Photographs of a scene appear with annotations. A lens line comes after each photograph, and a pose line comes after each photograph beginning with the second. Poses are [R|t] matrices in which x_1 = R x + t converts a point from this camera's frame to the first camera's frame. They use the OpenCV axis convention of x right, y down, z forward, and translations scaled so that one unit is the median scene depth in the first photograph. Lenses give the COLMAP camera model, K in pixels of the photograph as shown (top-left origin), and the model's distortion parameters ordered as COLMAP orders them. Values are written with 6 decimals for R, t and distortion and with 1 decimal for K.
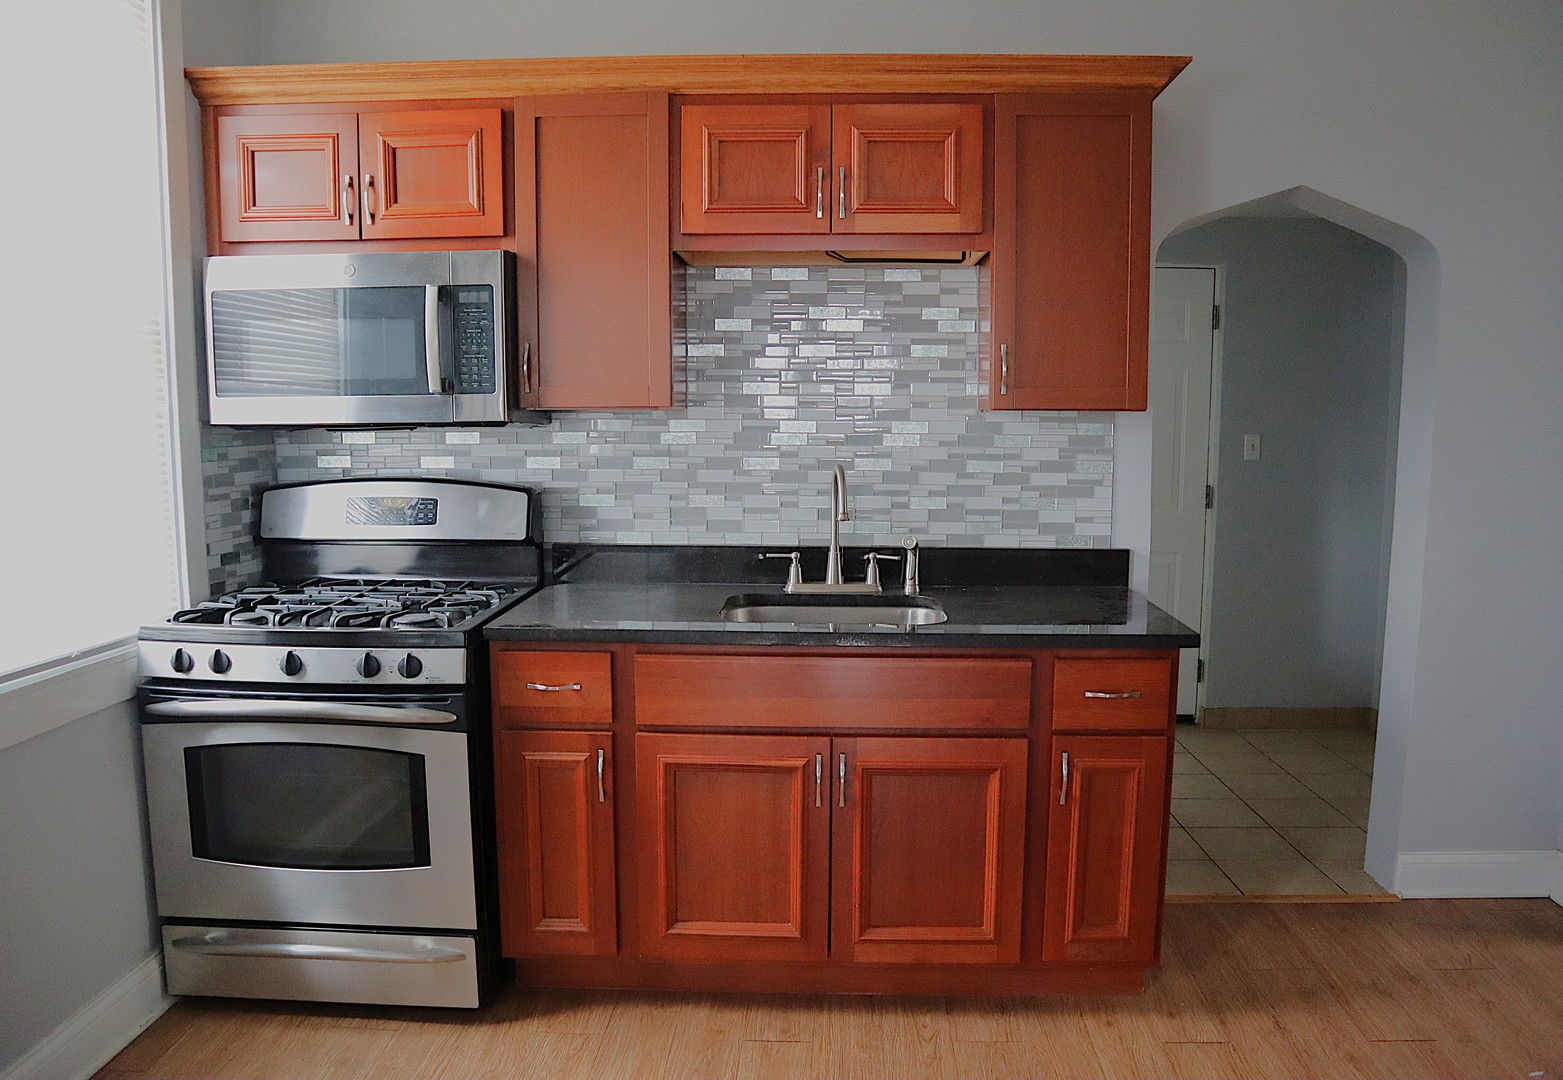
lens RADIAL K [[1122.3, 0, 809.4], [0, 1122.3, 543.6], [0, 0, 1]] dist [-0.125912, 0.086887]
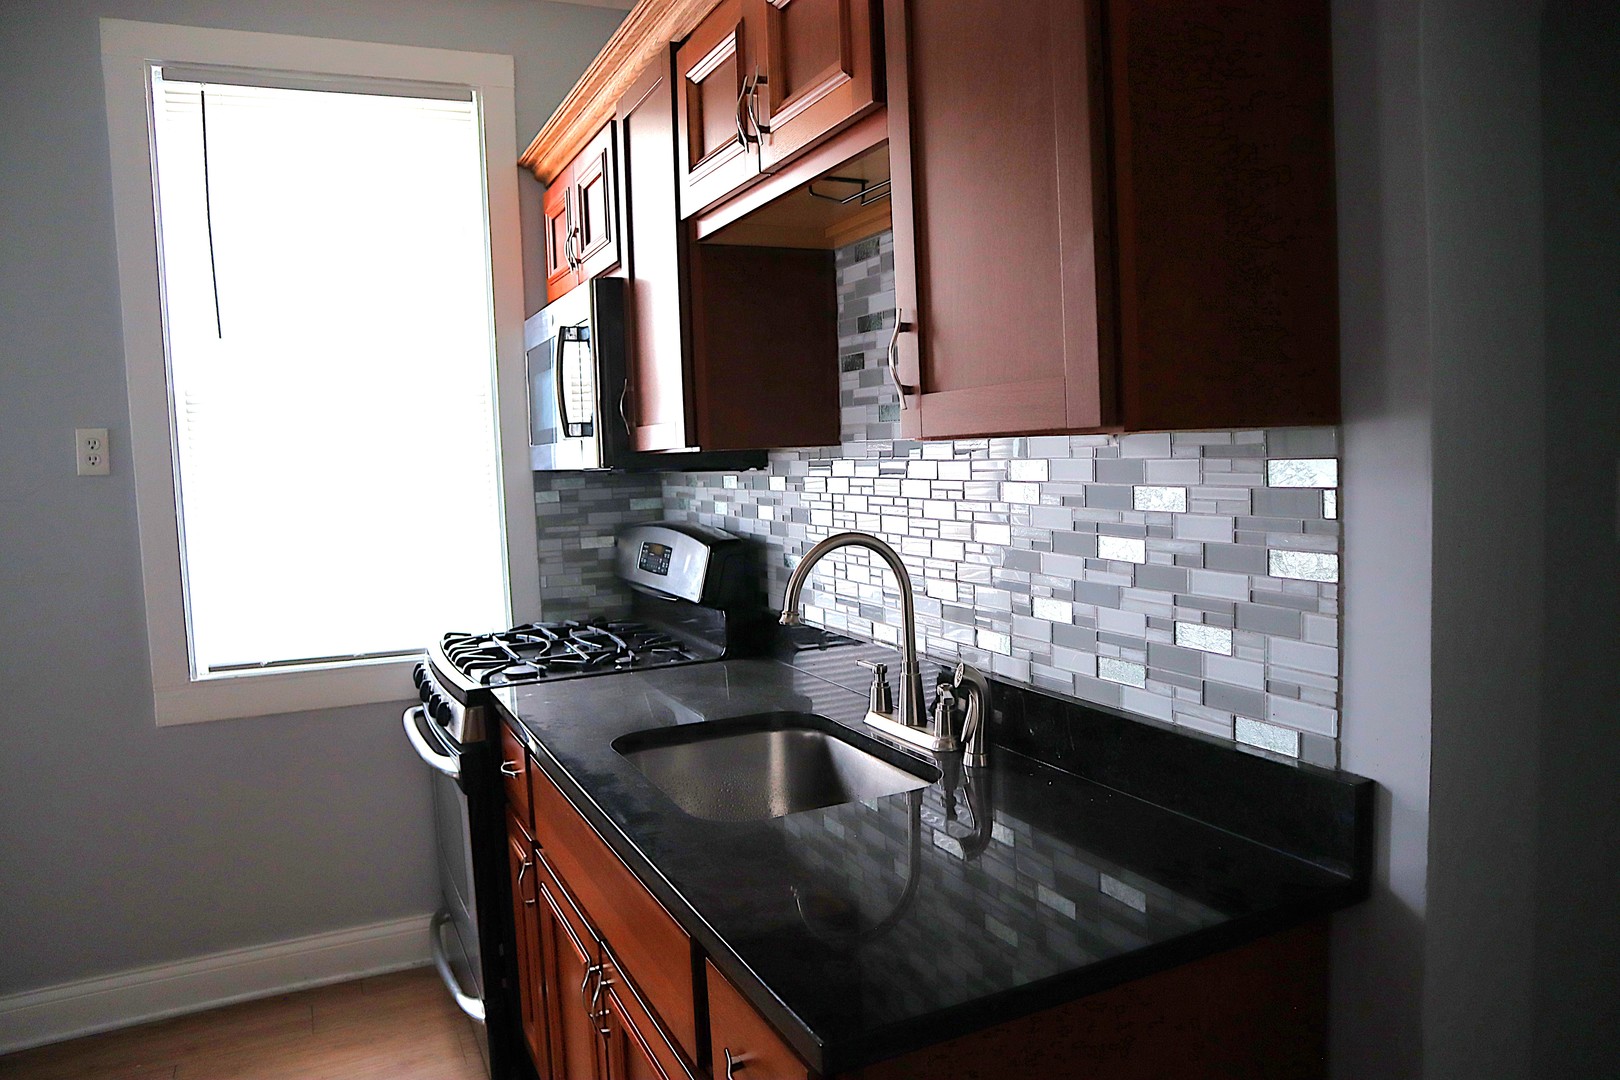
lens RADIAL K [[1120.8, 0, 810.0], [0, 1120.8, 540.0], [0, 0, 1]] dist [-0.123963, 0.087247]
pose [[0.450509, 0.052790, -0.891210, 0.604763], [-0.065462, 0.997516, 0.025996, -0.086912], [0.890369, 0.046629, 0.452845, 0.742285]]
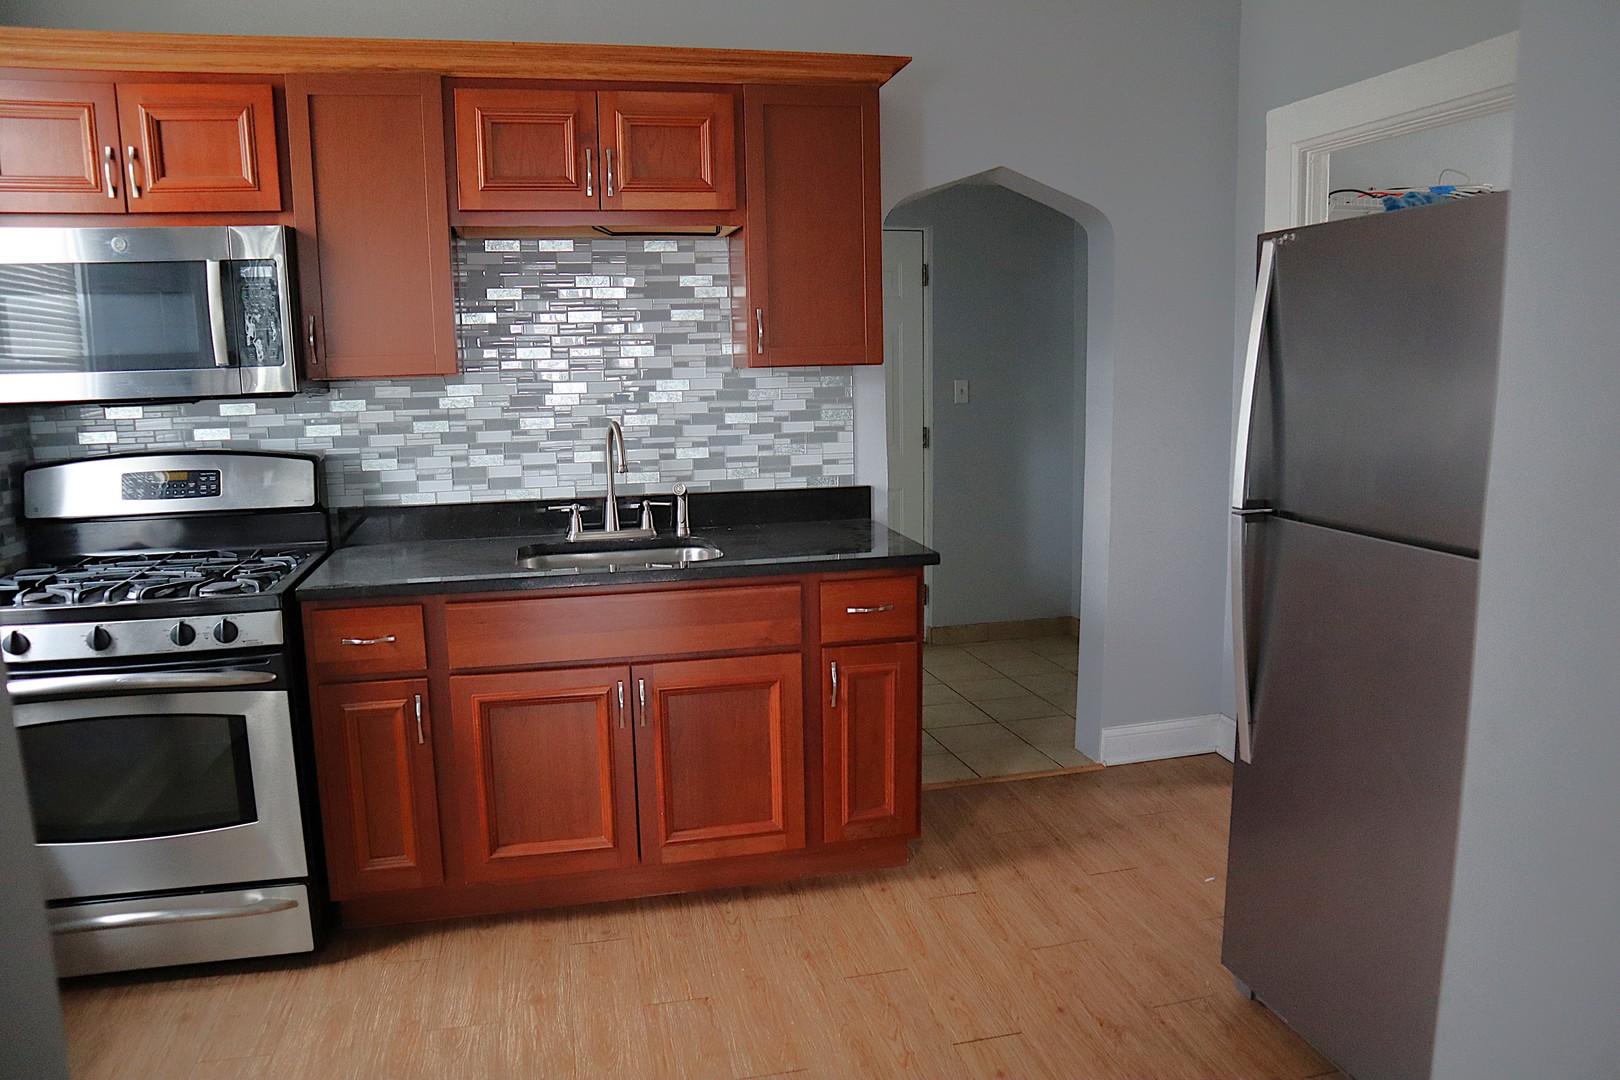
lens RADIAL K [[1120.8, 0, 810.0], [0, 1120.8, 540.0], [0, 0, 1]] dist [-0.123963, 0.087247]
pose [[0.966214, -0.060207, 0.250612, -0.072541], [0.050228, 0.997676, 0.046032, 0.005035], [-0.252801, -0.031889, 0.966993, -0.112467]]
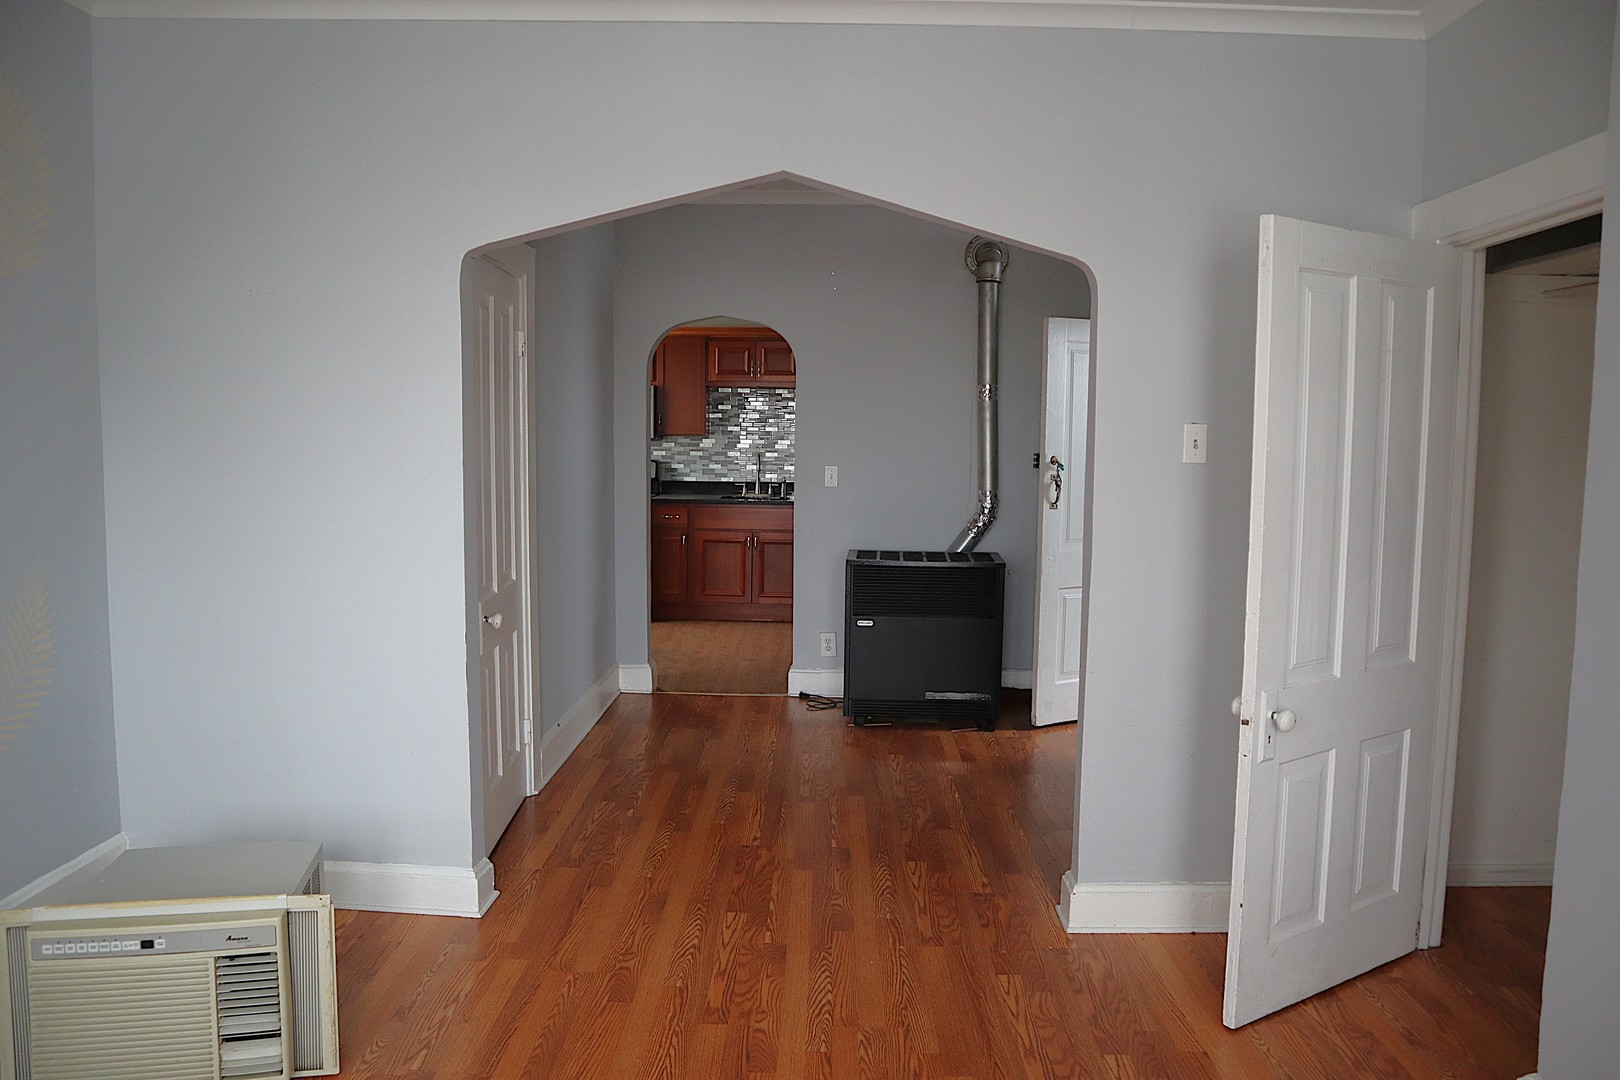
lens RADIAL K [[1120.8, 0, 810.0], [0, 1120.8, 540.0], [0, 0, 1]] dist [-0.123963, 0.087247]
pose [[0.999906, 0.009143, 0.010203, 0.146865], [-0.008828, 0.999495, -0.030531, 0.275310], [-0.010477, 0.030438, 0.999482, -2.196128]]
